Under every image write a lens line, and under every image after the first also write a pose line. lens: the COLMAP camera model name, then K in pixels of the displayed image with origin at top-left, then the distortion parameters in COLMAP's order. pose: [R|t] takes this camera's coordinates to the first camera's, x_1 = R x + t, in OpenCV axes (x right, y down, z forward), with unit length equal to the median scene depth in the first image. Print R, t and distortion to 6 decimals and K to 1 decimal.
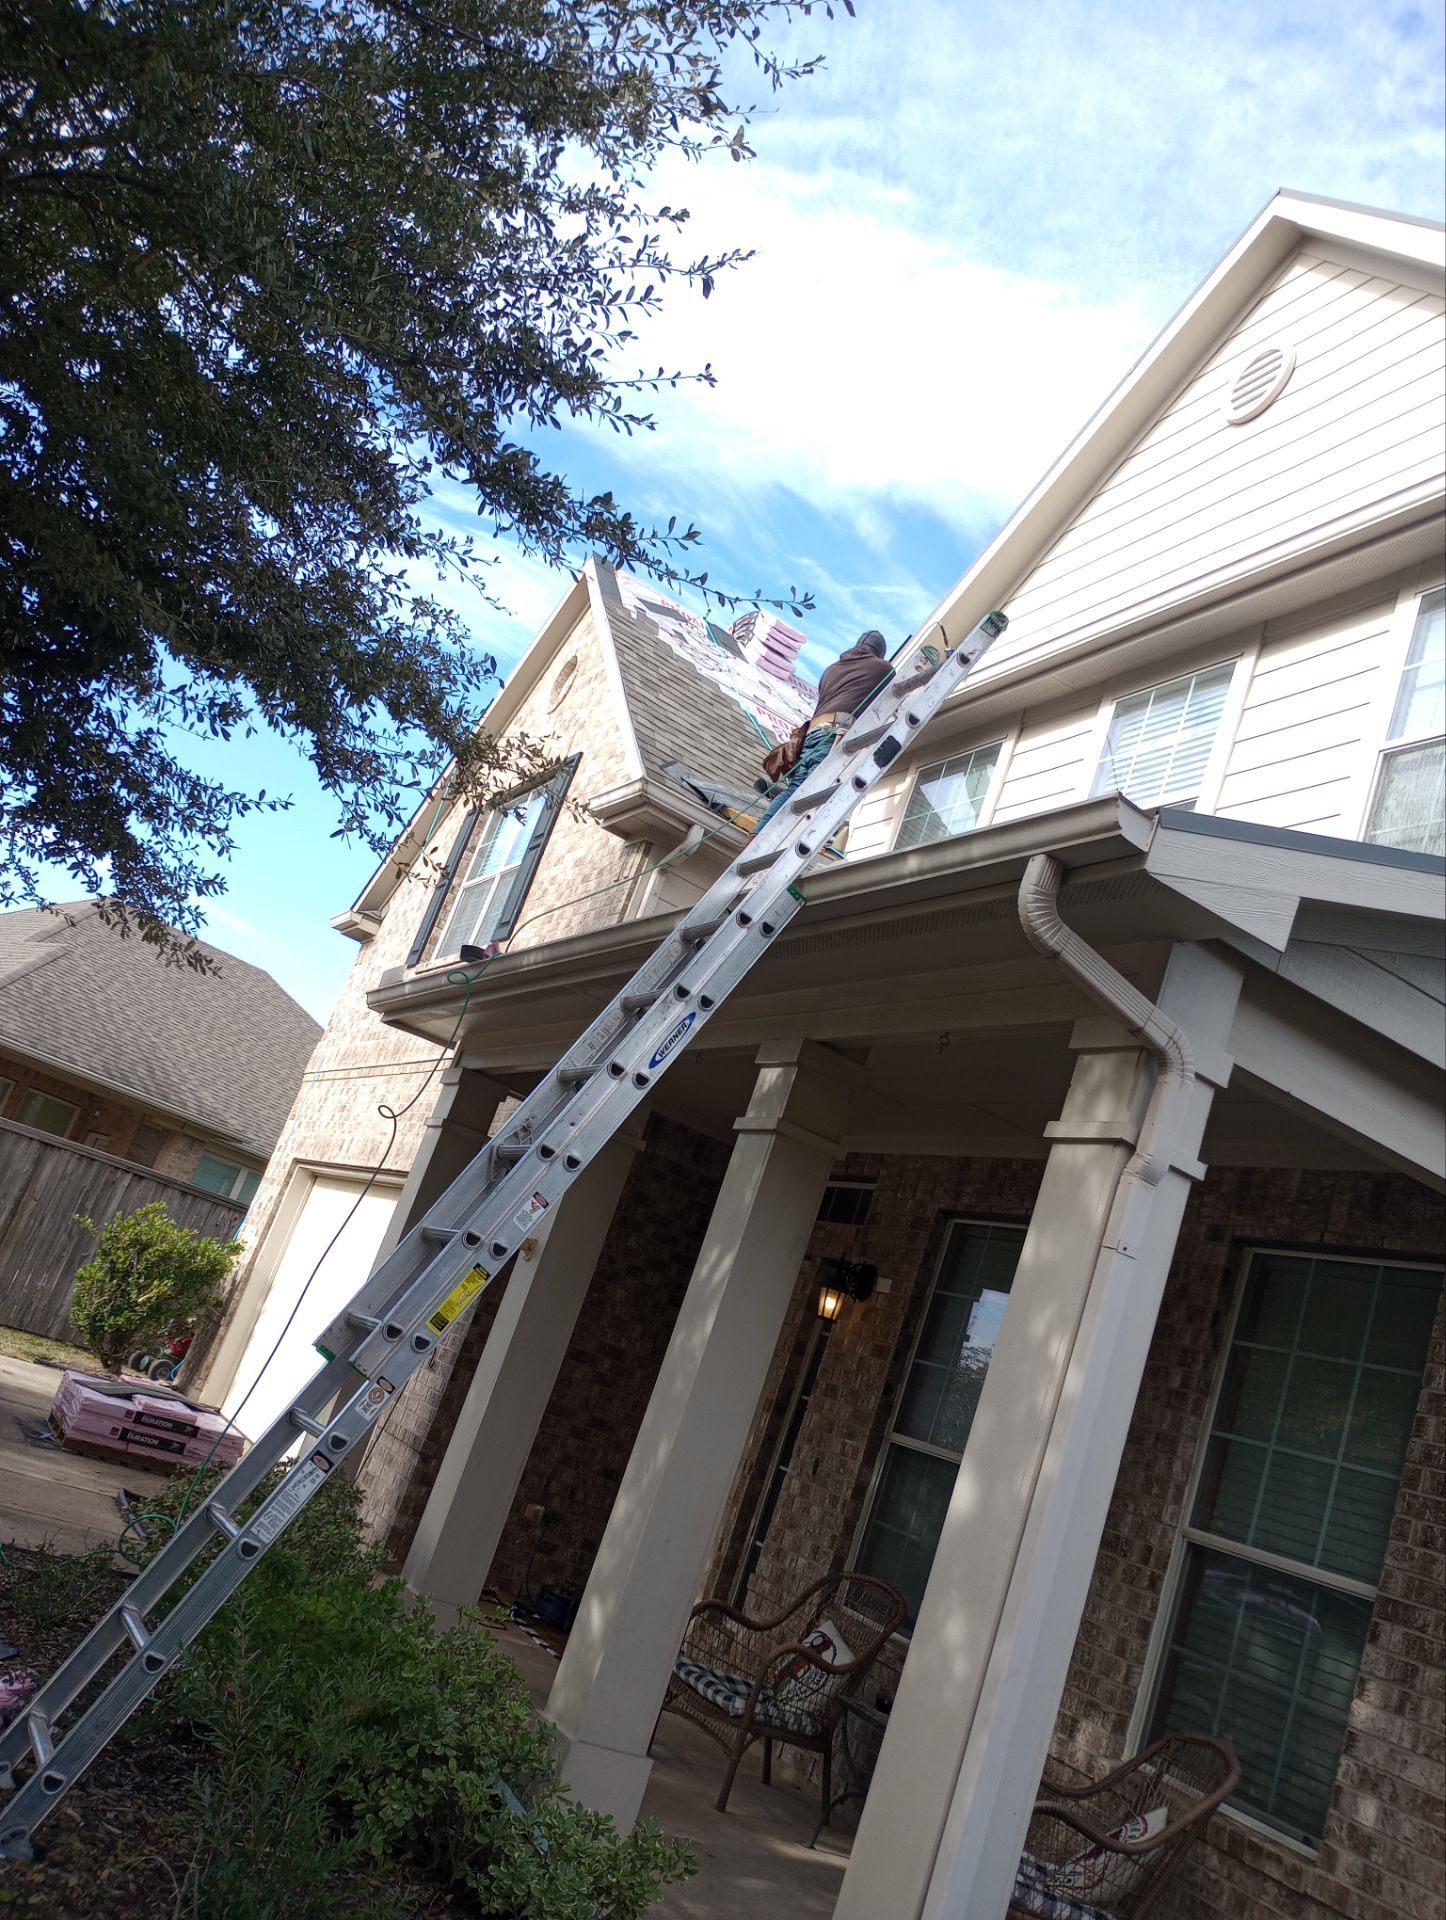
lens RADIAL K [[1577.6, 0, 731.3], [0, 1577.6, 957.0], [0, 0, 1]] dist [0.059576, -0.067827]
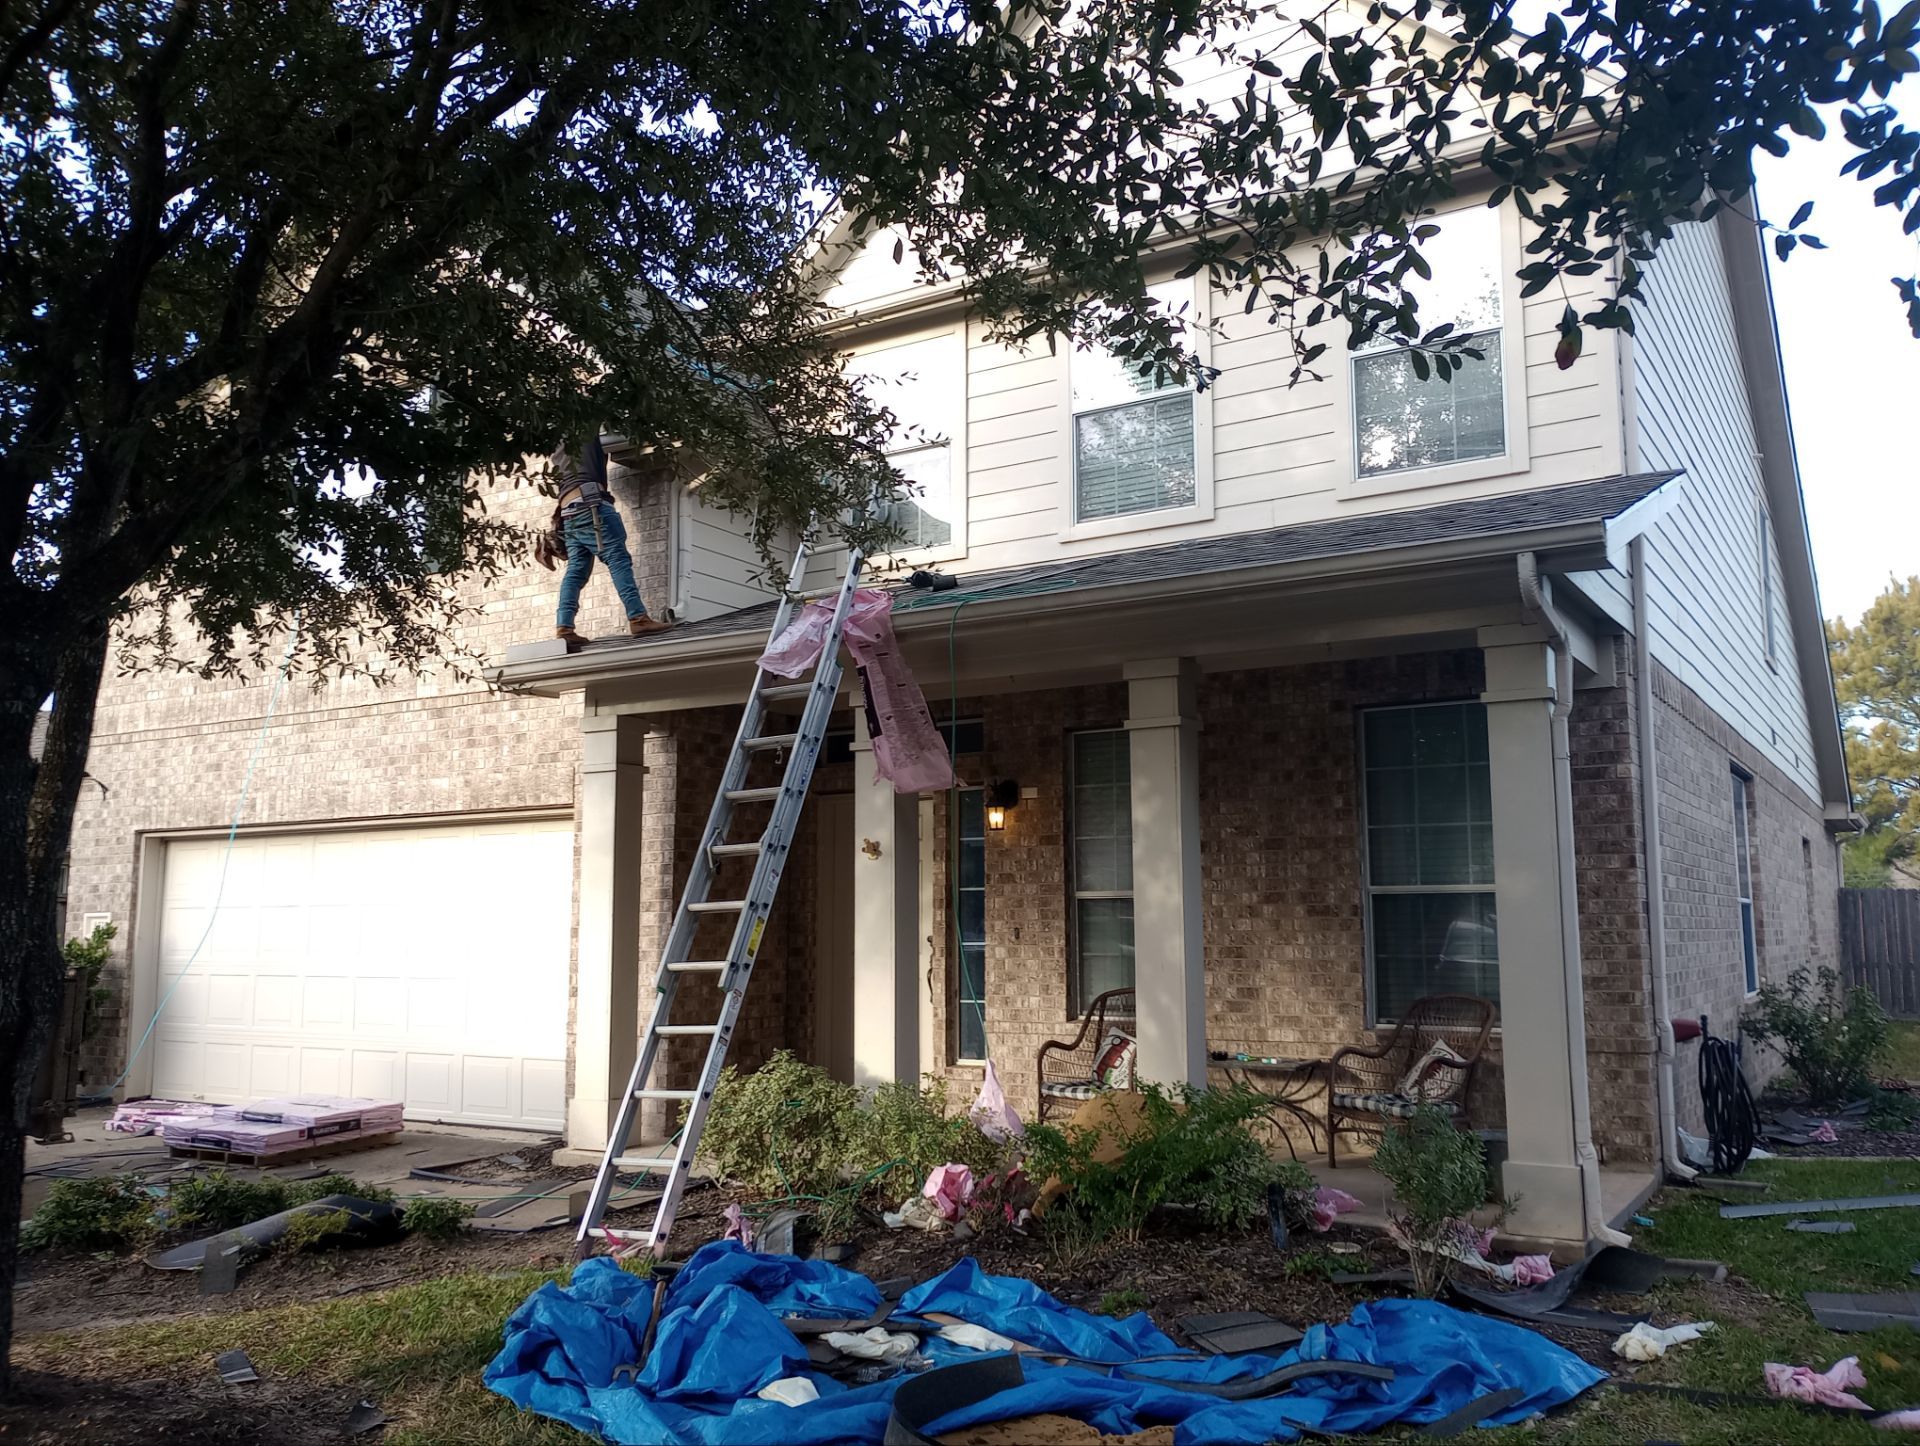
lens RADIAL K [[1577.6, 0, 951.5], [0, 1577.6, 695.7], [0, 0, 1]] dist [0.059576, -0.067827]
pose [[0.826080, -0.259894, 0.500047, -0.672442], [0.144927, 0.955440, 0.257160, -0.248614], [-0.544599, -0.139965, 0.826935, -0.059813]]
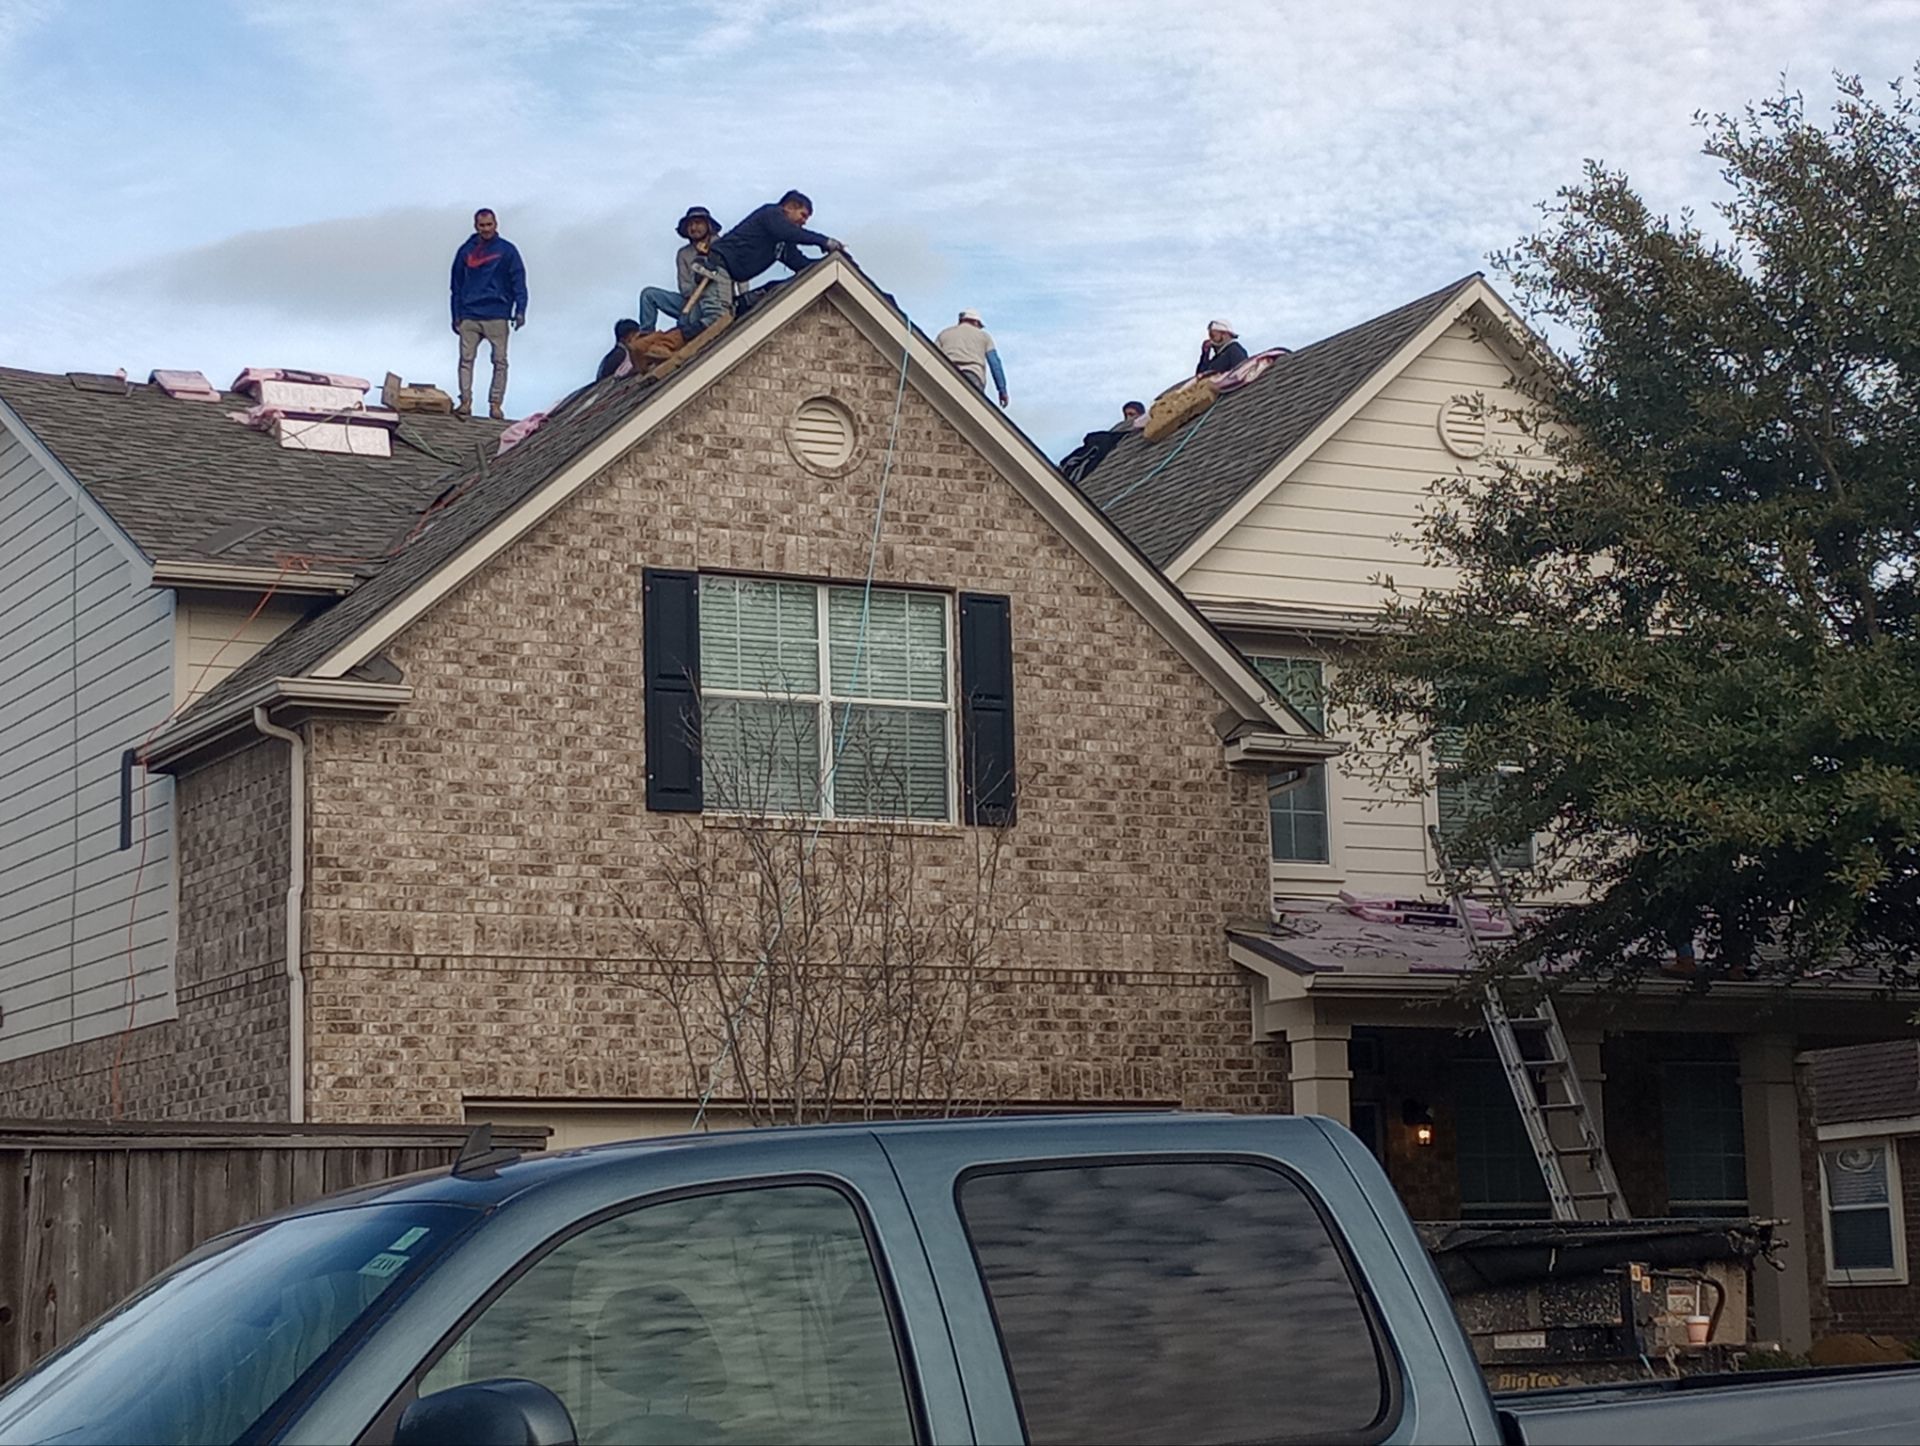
lens RADIAL K [[3772.4, 0, 956.3], [0, 3772.4, 707.1], [0, 0, 1]] dist [0.085649, 0.000000]
pose [[-0.001280, -0.173642, 0.984808, -3.679926], [-0.252181, 0.953036, 0.167713, -0.702516], [-0.967679, -0.248135, -0.045009, 1.868241]]
